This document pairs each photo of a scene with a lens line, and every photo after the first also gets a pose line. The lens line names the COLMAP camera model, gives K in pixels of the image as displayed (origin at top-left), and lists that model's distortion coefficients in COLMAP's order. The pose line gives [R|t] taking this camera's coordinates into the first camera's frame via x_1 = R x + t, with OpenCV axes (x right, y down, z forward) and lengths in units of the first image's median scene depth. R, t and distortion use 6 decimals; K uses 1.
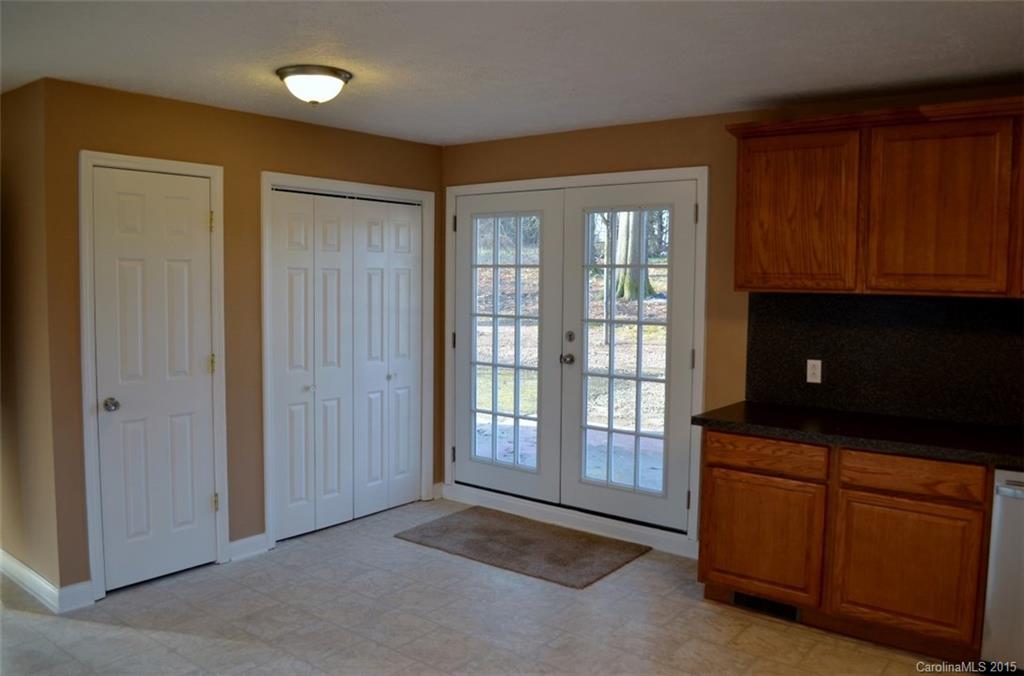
lens RADIAL K [[798.7, 0, 529.4], [0, 798.7, 328.9], [0, 0, 1]] dist [-0.094945, -0.001891]
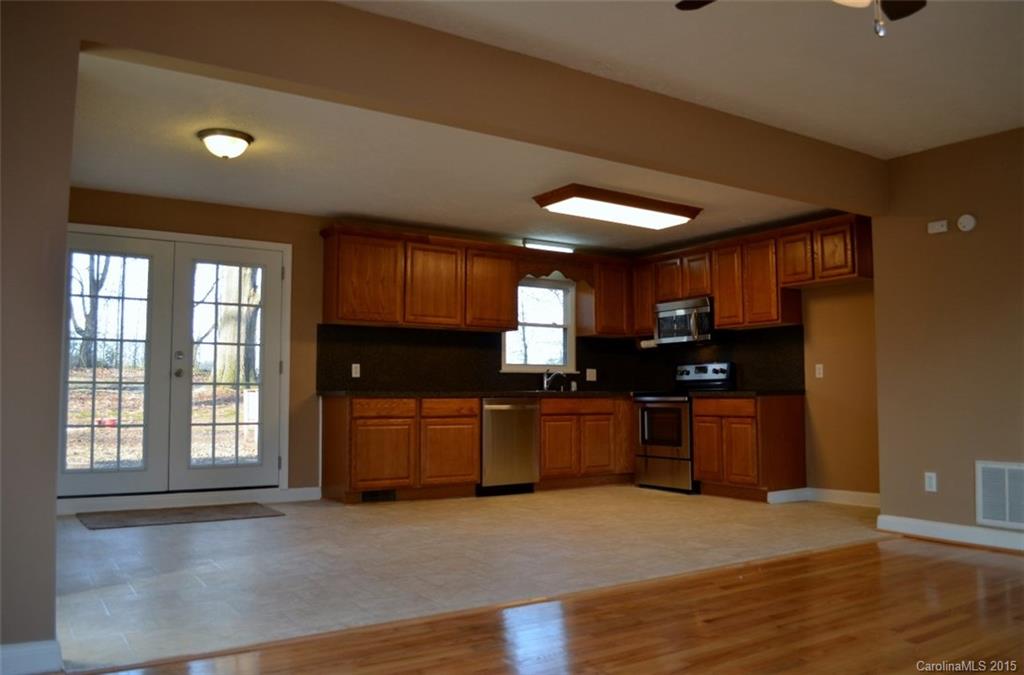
lens RADIAL K [[803.6, 0, 512.0], [0, 803.6, 337.5], [0, 0, 1]] dist [-0.081134, -0.005065]
pose [[0.323105, 0.055117, 0.944757, -1.327727], [0.067201, 0.994446, -0.080999, 0.162166], [-0.943974, 0.089660, 0.317607, 0.112222]]
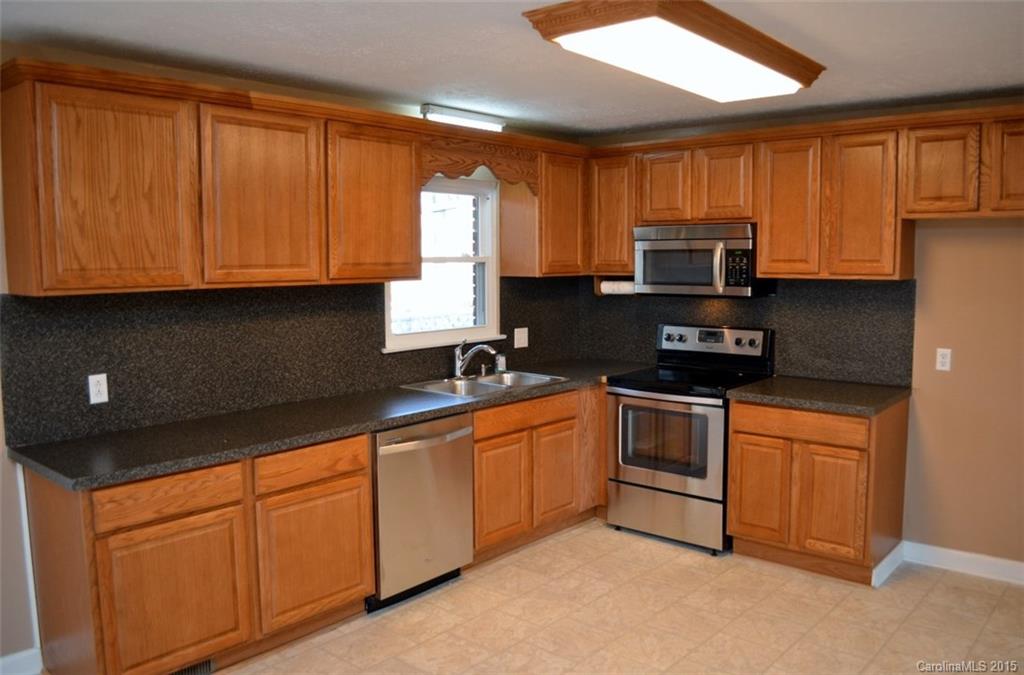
lens RADIAL K [[803.6, 0, 512.0], [0, 803.6, 337.5], [0, 0, 1]] dist [-0.081134, -0.005065]
pose [[0.053009, -0.113327, 0.992143, -0.445844], [0.070597, 0.991479, 0.109479, -0.061778], [-0.996095, 0.064239, 0.060558, 0.578387]]
